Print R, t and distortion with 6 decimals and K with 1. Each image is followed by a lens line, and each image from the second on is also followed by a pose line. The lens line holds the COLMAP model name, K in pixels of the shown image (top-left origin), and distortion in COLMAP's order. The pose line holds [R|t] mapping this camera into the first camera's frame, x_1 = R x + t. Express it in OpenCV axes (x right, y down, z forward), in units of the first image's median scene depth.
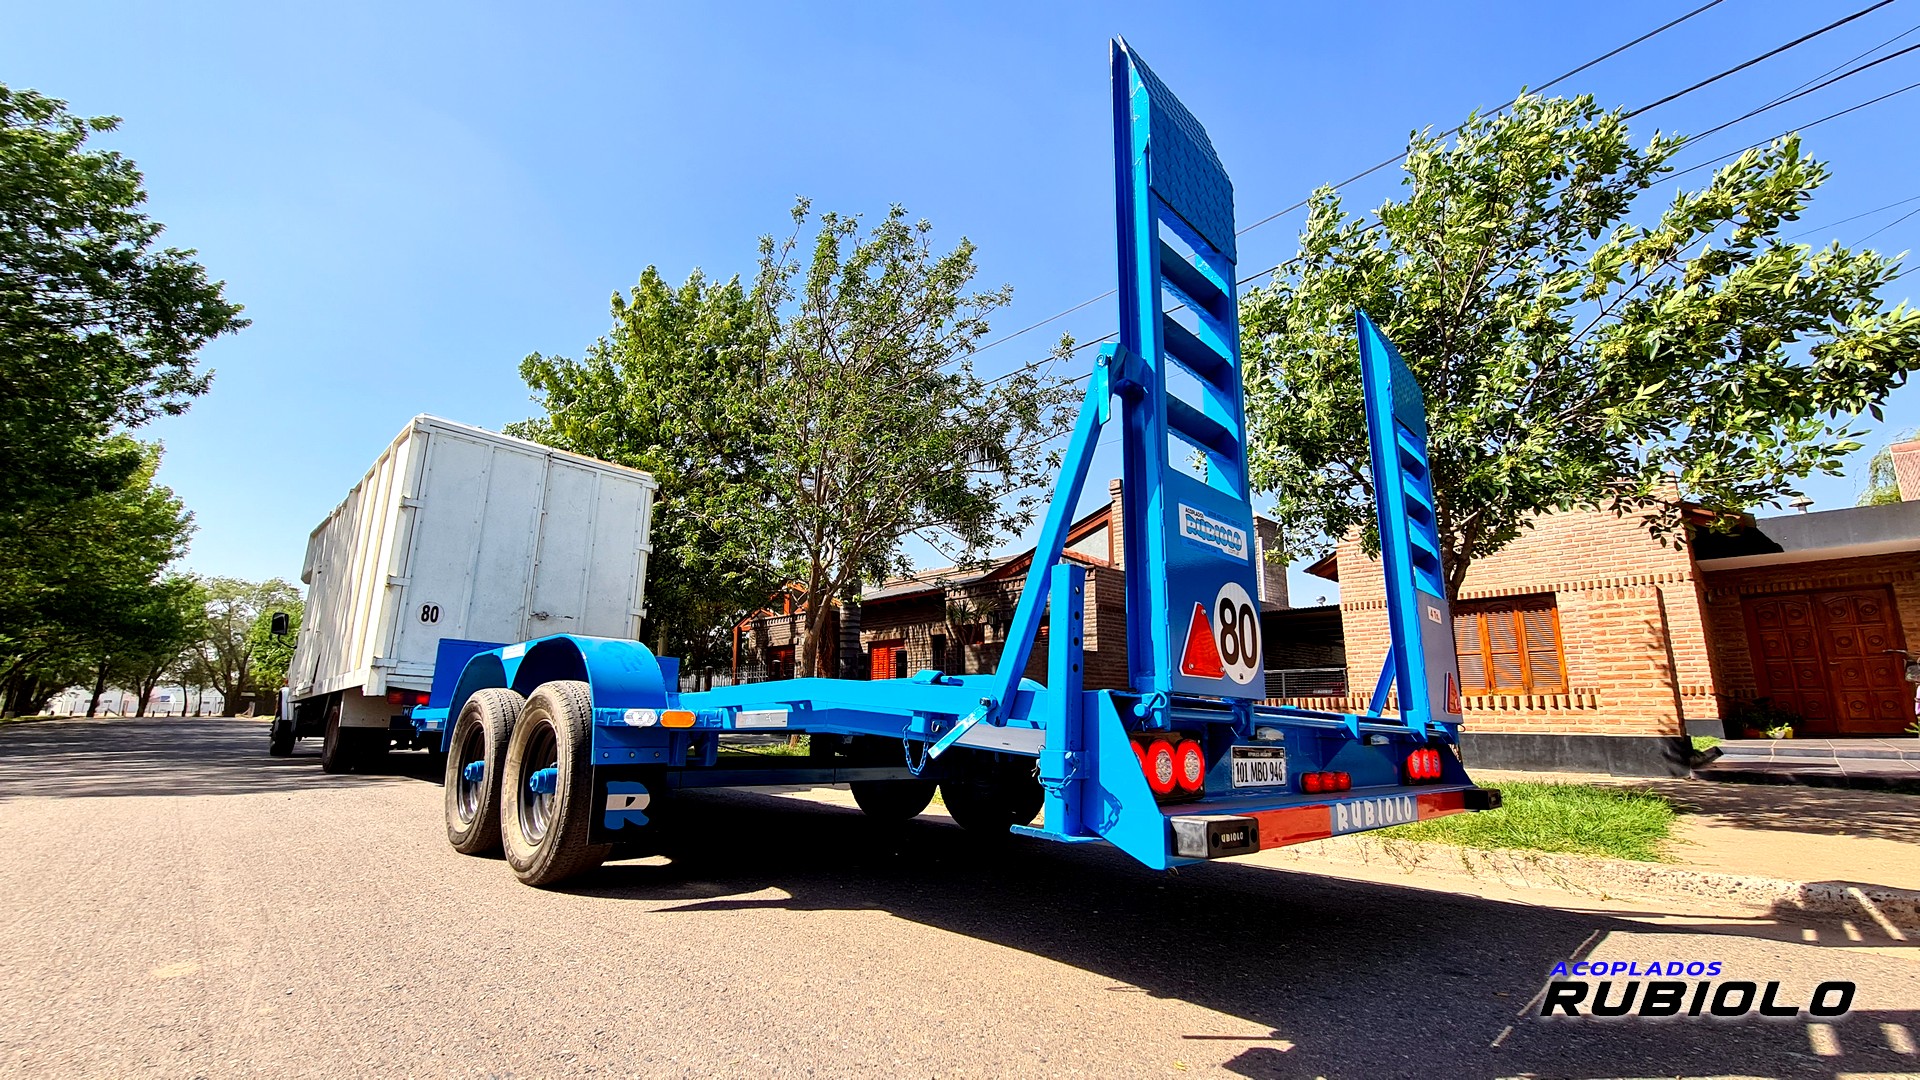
lens RADIAL K [[795.1, 0, 952.8], [0, 795.1, 557.4], [0, 0, 1]] dist [-0.003543, 0.000220]
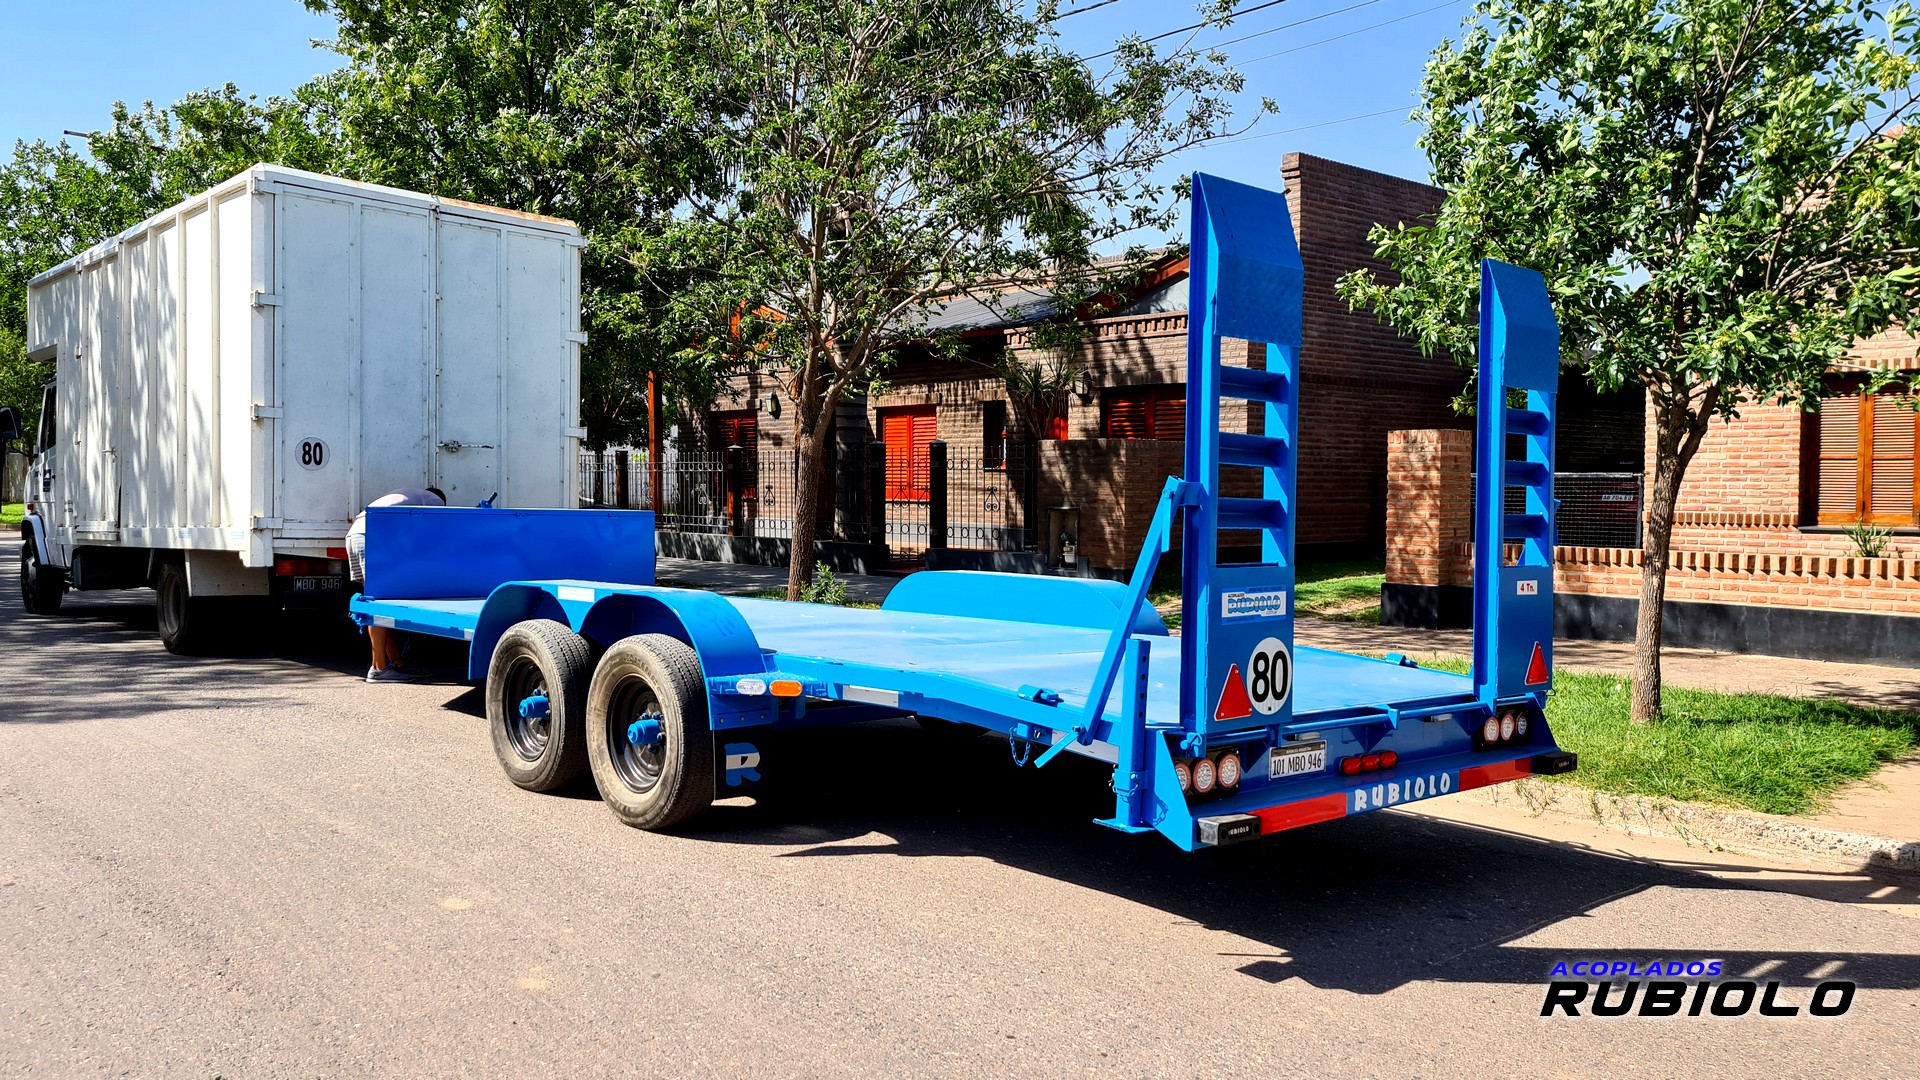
lens RADIAL K [[1457.0, 0, 960.0], [0, 1457.0, 540.0], [0, 0, 1]] dist [0.056946, -0.011860]
pose [[0.999493, 0.002227, -0.031762, -0.048757], [0.005328, 0.971784, 0.235810, -0.438819], [0.031391, -0.235860, 0.971280, -0.826942]]
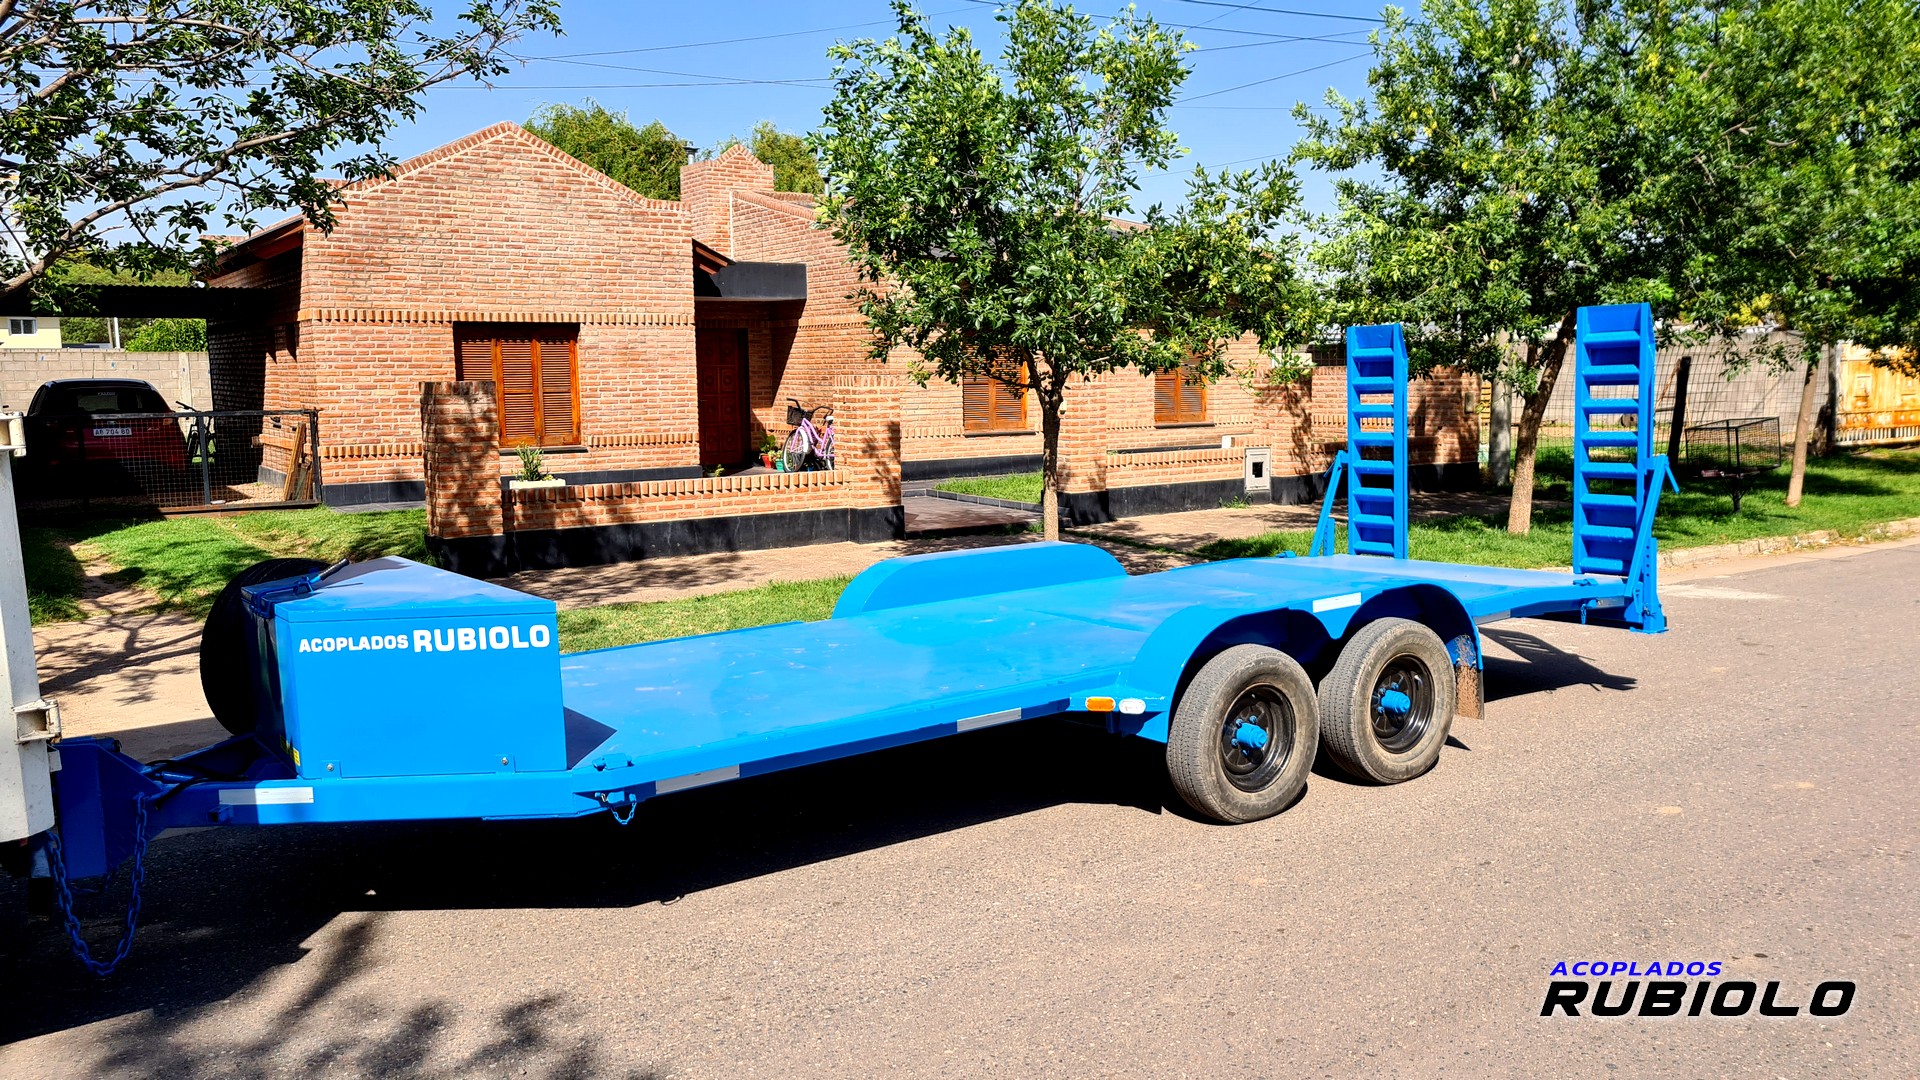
lens RADIAL K [[1457.0, 0, 960.0], [0, 1457.0, 540.0], [0, 0, 1]] dist [0.056946, -0.011860]
pose [[0.151517, -0.126710, 0.980300, -3.037839], [-0.182299, 0.971155, 0.153704, -0.188976], [-0.971499, -0.201997, 0.124047, 1.574421]]
